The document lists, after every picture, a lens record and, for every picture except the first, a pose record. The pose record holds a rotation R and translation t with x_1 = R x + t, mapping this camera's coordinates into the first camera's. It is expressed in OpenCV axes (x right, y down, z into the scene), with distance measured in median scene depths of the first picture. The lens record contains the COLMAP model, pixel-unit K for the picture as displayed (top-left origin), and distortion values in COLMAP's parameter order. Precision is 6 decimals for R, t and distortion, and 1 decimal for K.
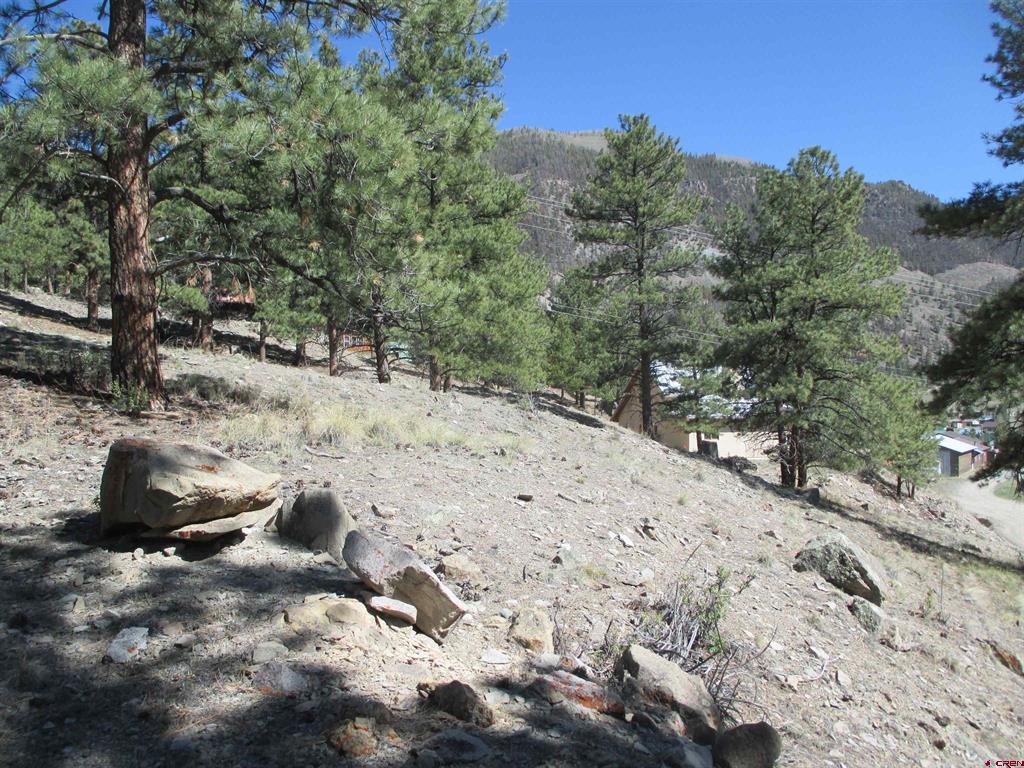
lens RADIAL K [[835.3, 0, 509.6], [0, 835.3, 378.5], [0, 0, 1]] dist [-0.030982, -0.001308]
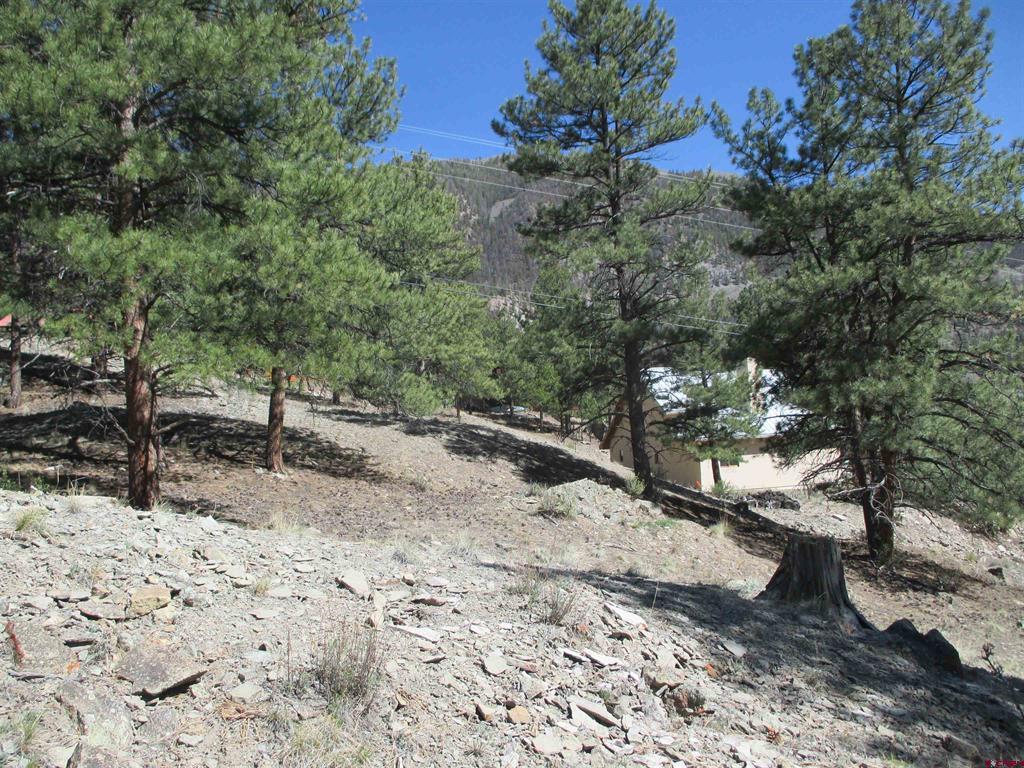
lens RADIAL K [[835.3, 0, 519.3], [0, 835.3, 384.6], [0, 0, 1]] dist [-0.030982, -0.001308]
pose [[0.998665, -0.050214, 0.012088, 0.060537], [0.050490, 0.998443, -0.023696, 0.009174], [-0.010879, 0.024275, 0.999646, 0.323426]]
